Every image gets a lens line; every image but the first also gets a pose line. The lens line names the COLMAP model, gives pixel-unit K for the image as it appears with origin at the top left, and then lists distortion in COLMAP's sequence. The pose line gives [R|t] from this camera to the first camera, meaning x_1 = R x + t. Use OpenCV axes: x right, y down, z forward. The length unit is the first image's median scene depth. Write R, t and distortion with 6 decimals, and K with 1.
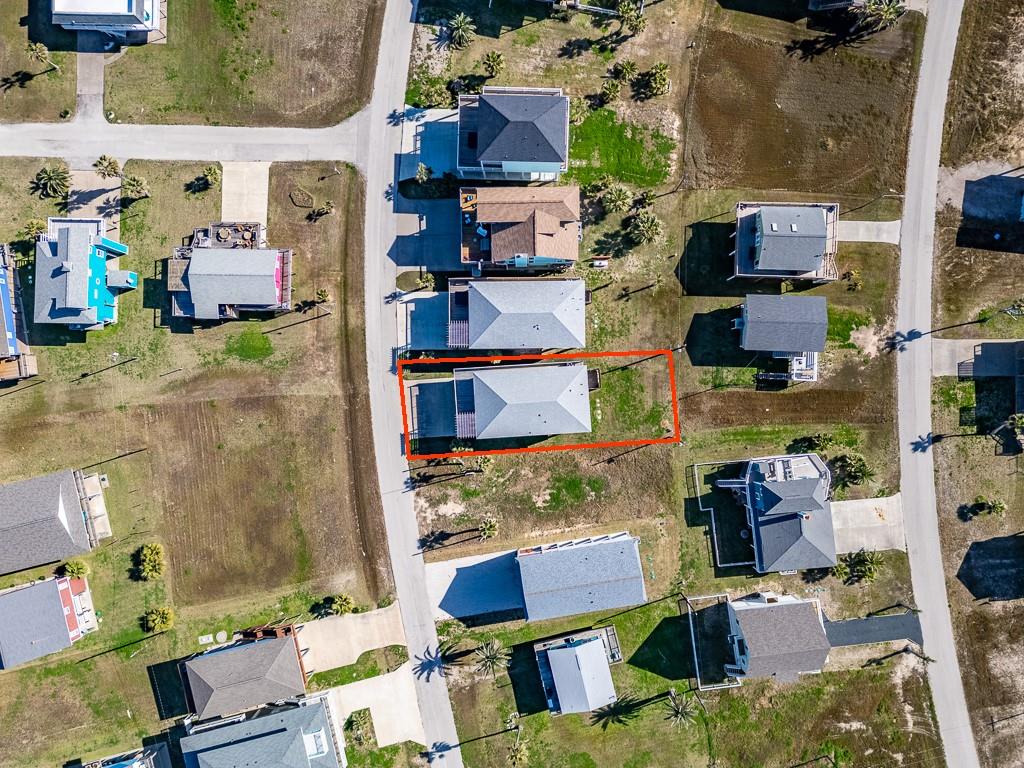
lens RADIAL K [[1349.4, 0, 507.2], [0, 1349.4, 383.7], [0, 0, 1]] dist [0.107803, -0.315006]
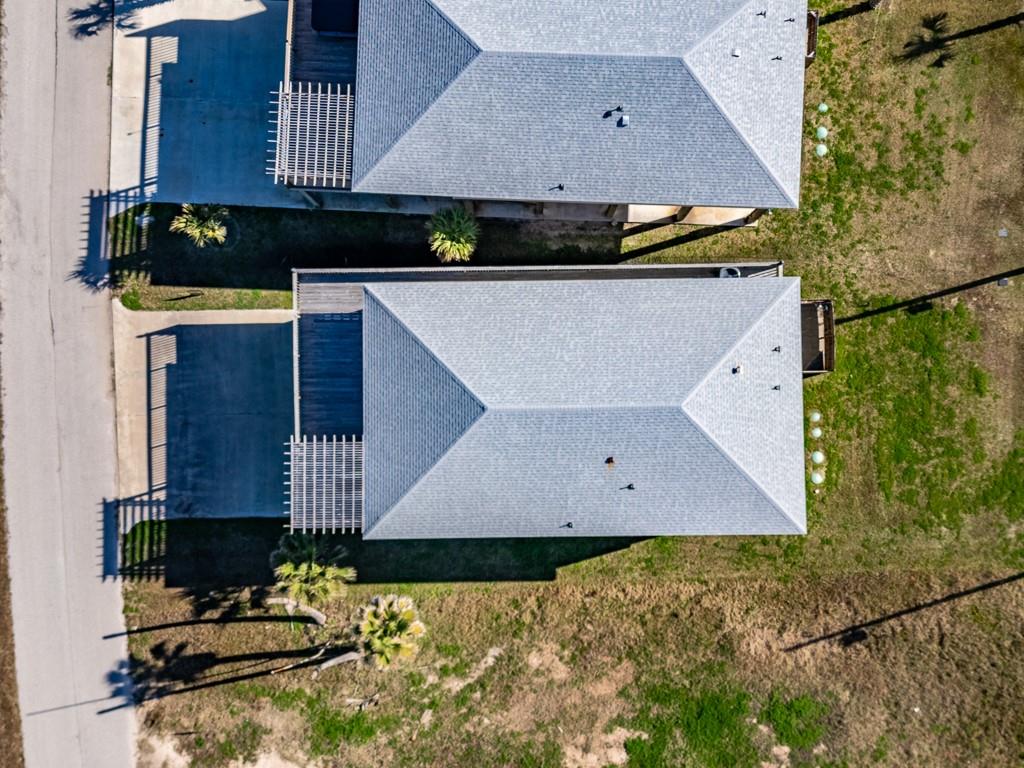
lens RADIAL K [[1349.4, 0, 507.2], [0, 1349.4, 383.7], [0, 0, 1]] dist [0.107803, -0.315006]
pose [[0.998690, 0.049457, -0.013091, 0.006988], [-0.049640, 0.998669, -0.014039, 0.012798], [0.012379, 0.014670, 0.999816, 0.719610]]
